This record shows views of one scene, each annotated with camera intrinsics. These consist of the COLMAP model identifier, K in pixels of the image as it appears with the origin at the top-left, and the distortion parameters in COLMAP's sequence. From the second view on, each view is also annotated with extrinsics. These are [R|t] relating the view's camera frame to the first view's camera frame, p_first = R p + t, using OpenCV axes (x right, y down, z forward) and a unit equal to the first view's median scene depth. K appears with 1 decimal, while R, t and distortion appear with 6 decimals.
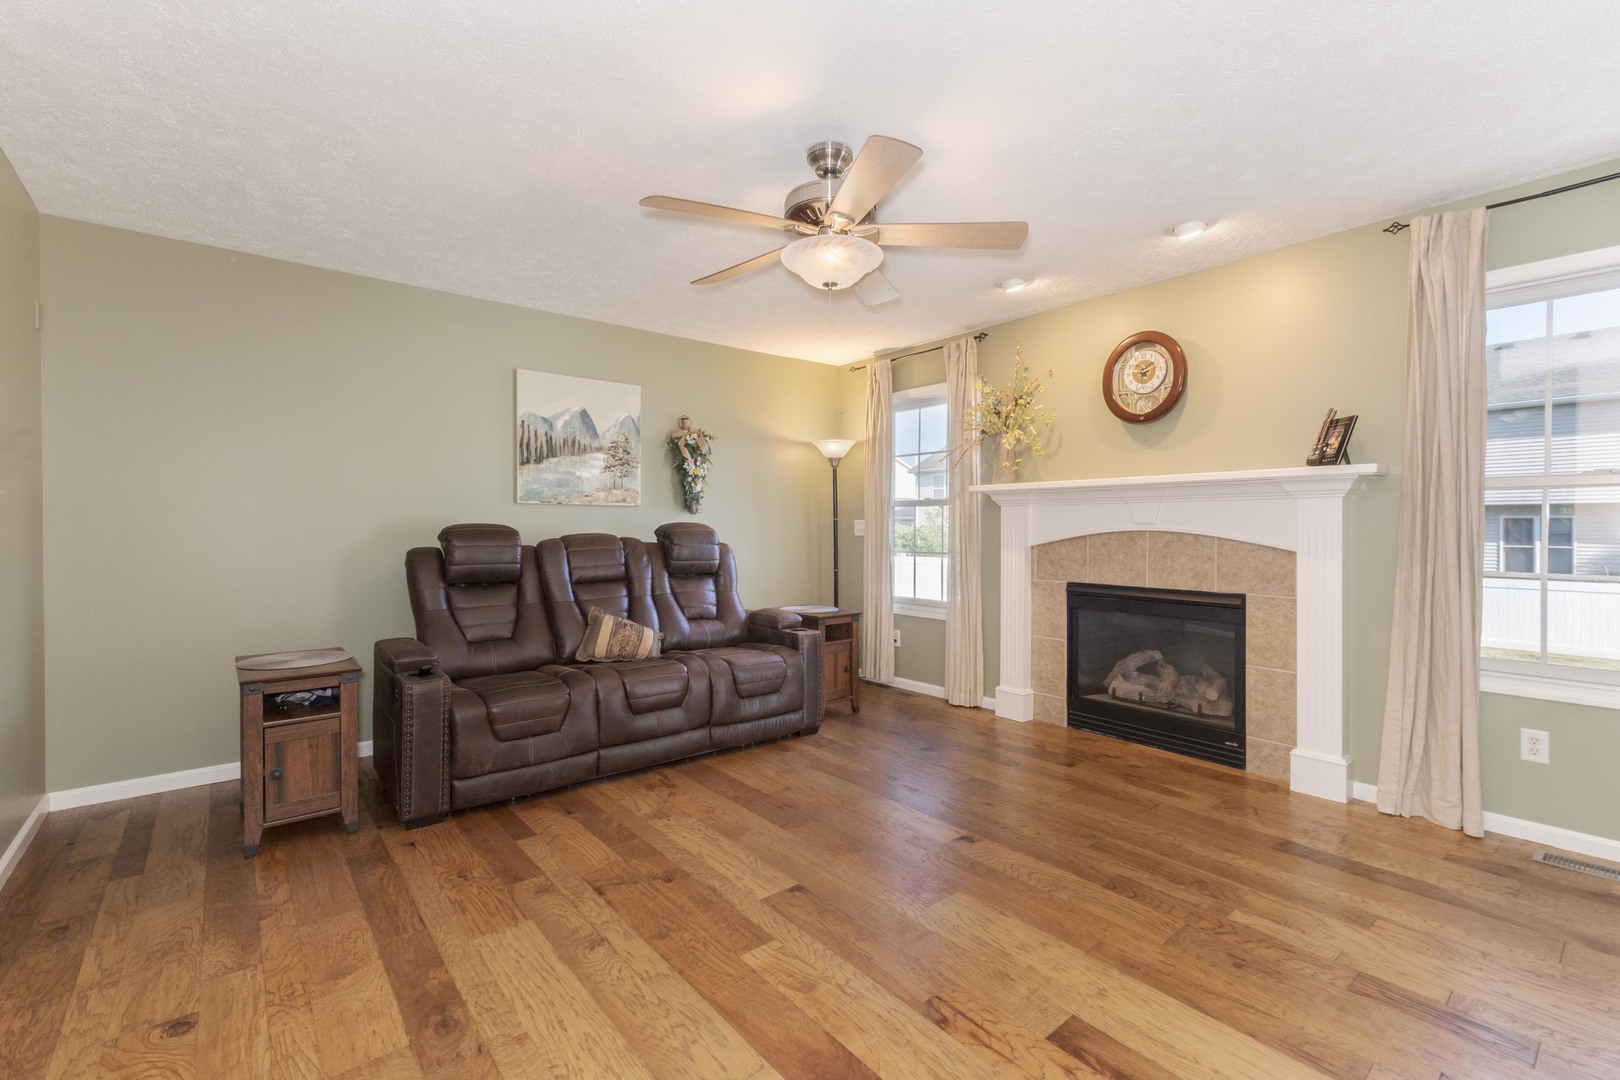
lens RADIAL K [[709.5, 0, 805.7], [0, 709.5, 539.7], [0, 0, 1]] dist [0.009034, -0.000086]
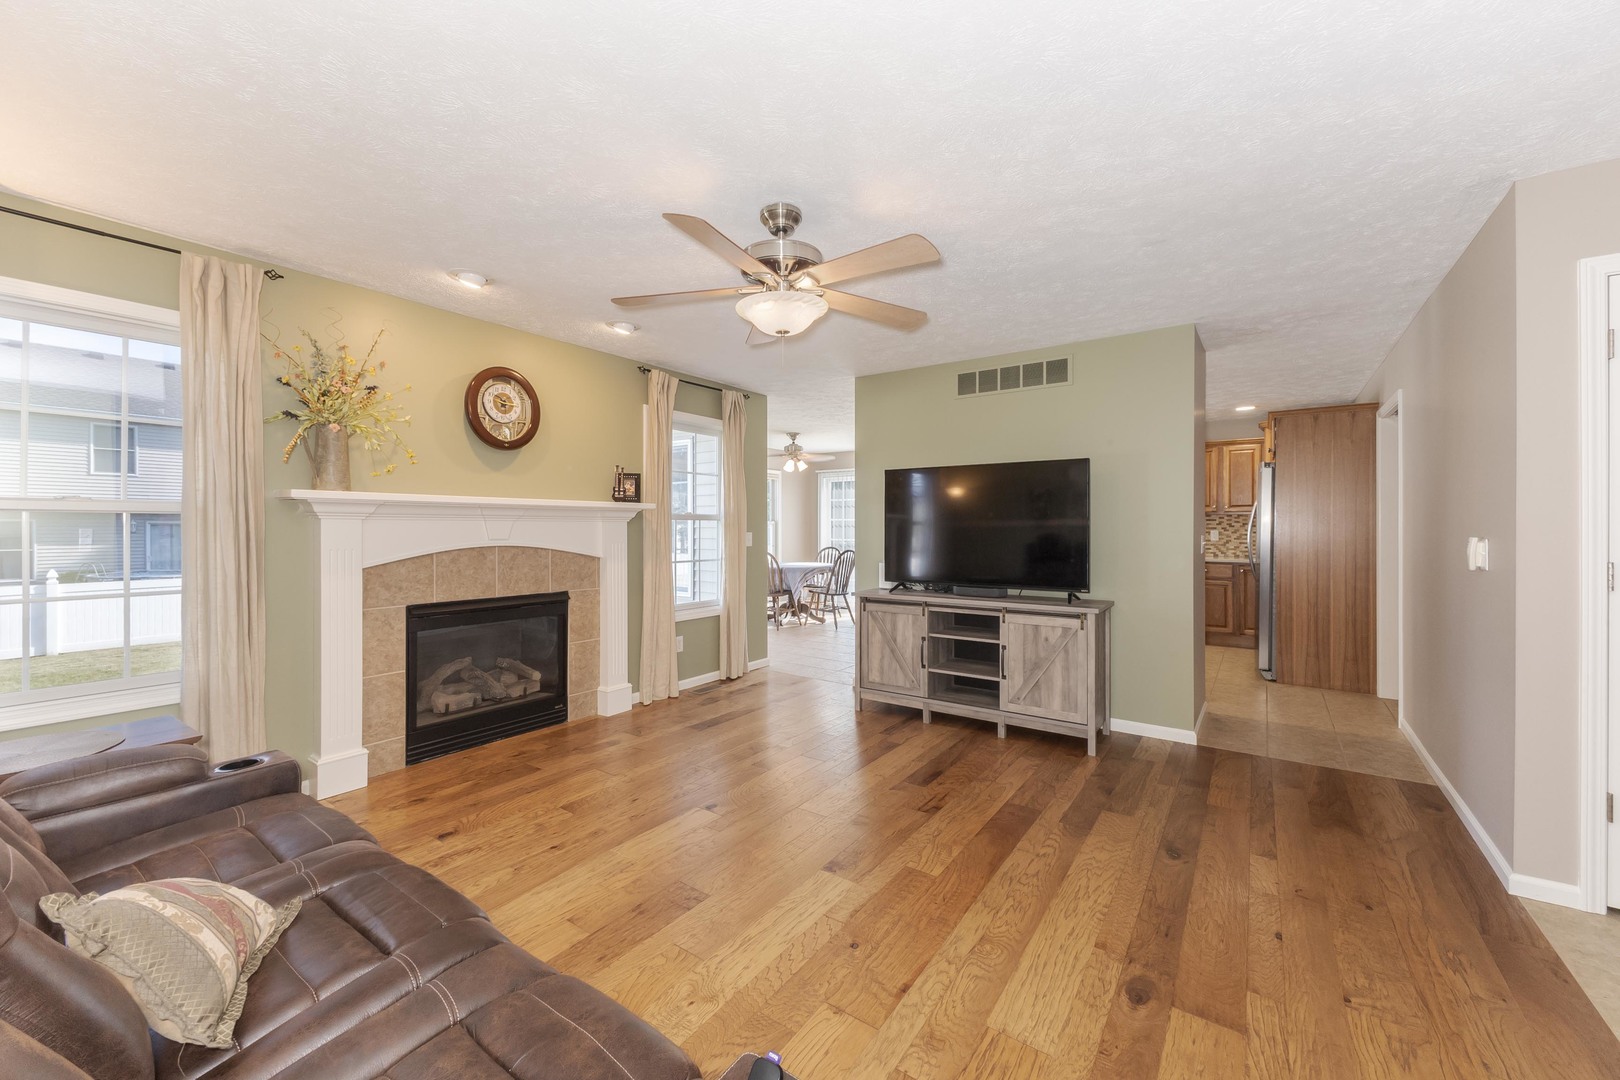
lens RADIAL K [[642.9, 0, 804.6], [0, 642.9, 528.4], [0, 0, 1]] dist [0.010351, 0.000065]
pose [[-0.275127, -0.002849, 0.961404, -0.673105], [0.016095, 0.999842, 0.007568, -0.043682], [-0.961273, 0.017556, -0.275038, 0.888137]]
